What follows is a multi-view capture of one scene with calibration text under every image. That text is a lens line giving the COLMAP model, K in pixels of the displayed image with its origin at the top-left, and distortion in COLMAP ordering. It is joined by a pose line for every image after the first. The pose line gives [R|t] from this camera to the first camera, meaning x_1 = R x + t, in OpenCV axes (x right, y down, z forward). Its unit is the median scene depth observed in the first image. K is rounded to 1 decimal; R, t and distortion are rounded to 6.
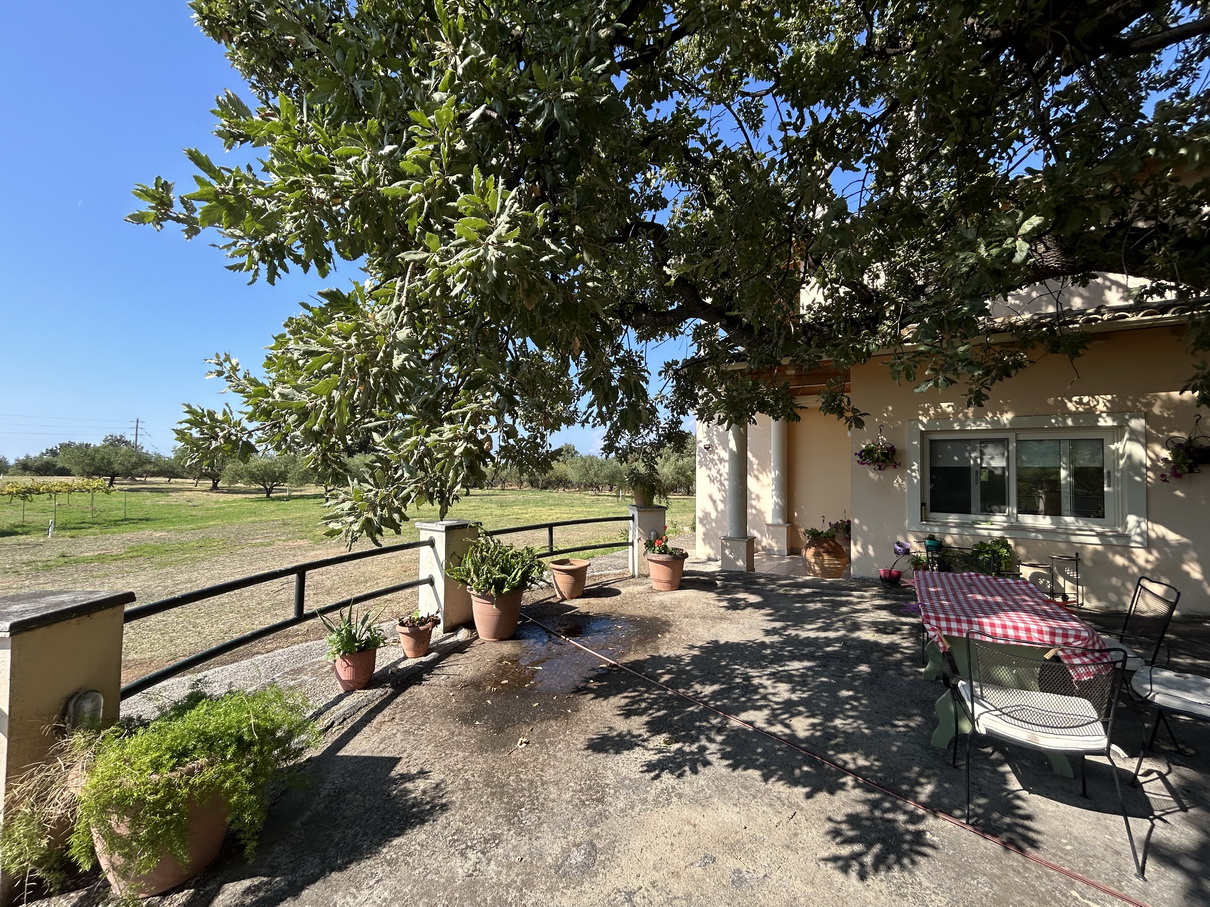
lens RADIAL K [[492.2, 0, 604.5], [0, 492.2, 455.6], [0, 0, 1]] dist [0.001013, 0.000823]
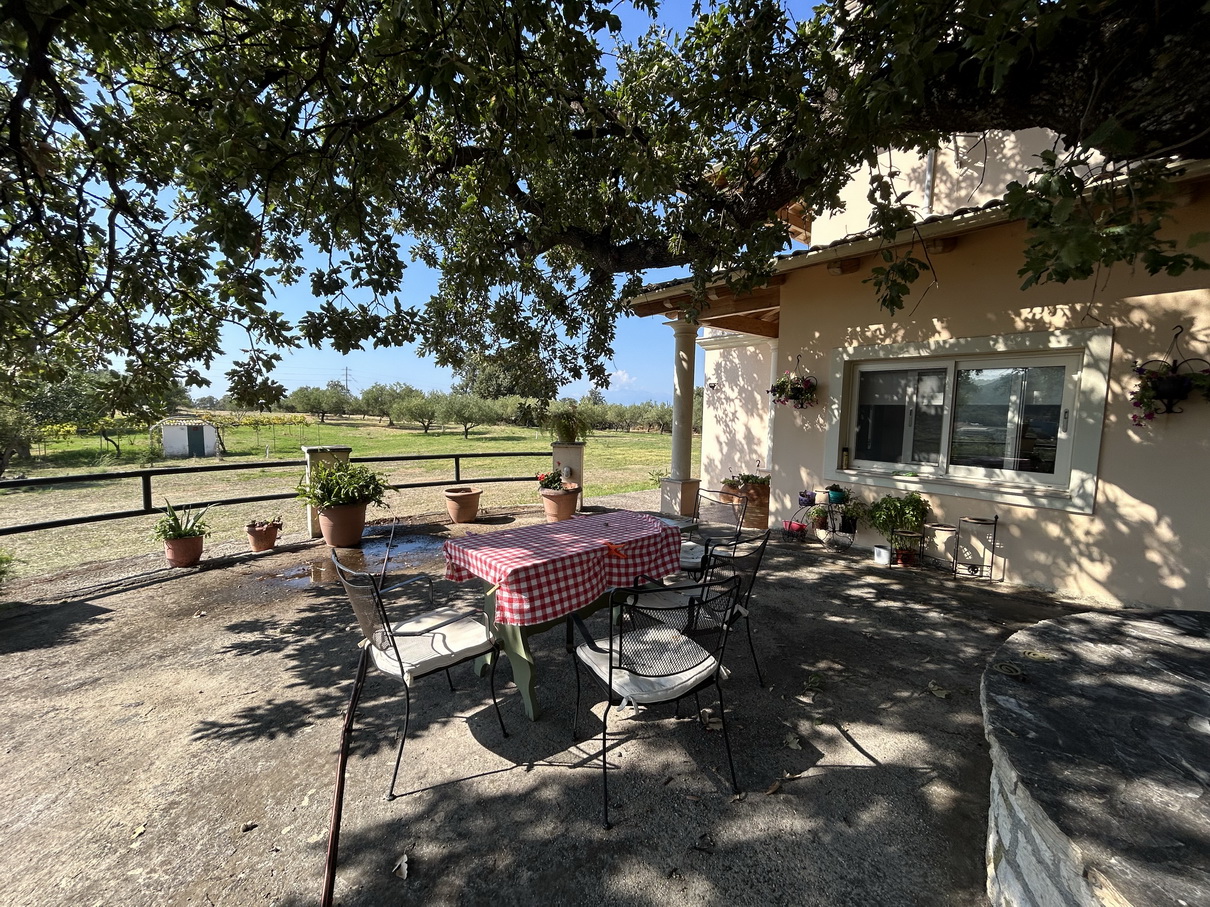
lens RADIAL K [[492.2, 0, 604.5], [0, 492.2, 455.6], [0, 0, 1]] dist [0.001013, 0.000823]
pose [[0.949784, 0.036576, -0.310762, 0.628161], [-0.000135, 0.993192, 0.116487, 0.013397], [0.312907, -0.110595, 0.943323, 0.090455]]
